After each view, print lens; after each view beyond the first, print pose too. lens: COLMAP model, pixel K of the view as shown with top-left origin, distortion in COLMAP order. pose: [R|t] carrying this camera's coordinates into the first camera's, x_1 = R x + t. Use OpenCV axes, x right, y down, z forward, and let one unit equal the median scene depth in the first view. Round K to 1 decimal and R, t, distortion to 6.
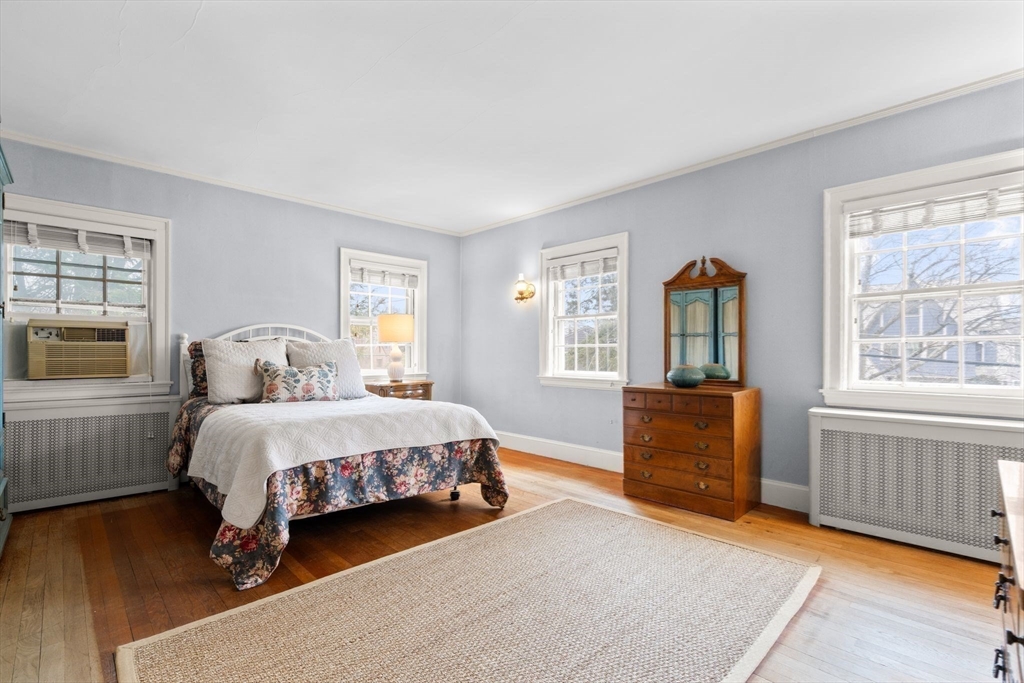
lens RADIAL K [[469.7, 0, 512.0], [0, 469.7, 341.5], [0, 0, 1]] dist [-0.000694, -0.000133]
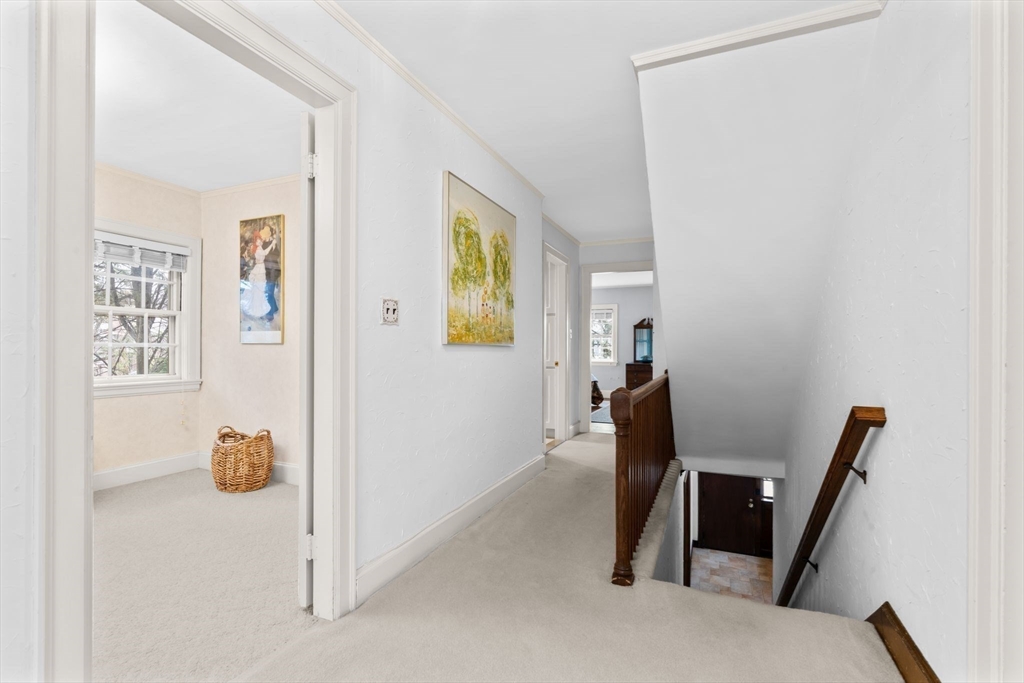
lens RADIAL K [[469.7, 0, 512.0], [0, 469.7, 341.5], [0, 0, 1]] dist [-0.000694, -0.000133]
pose [[0.922373, 0.006667, 0.386243, -1.372611], [-0.008577, 0.999958, 0.003223, -0.035801], [-0.386205, -0.006286, 0.922392, -1.230549]]
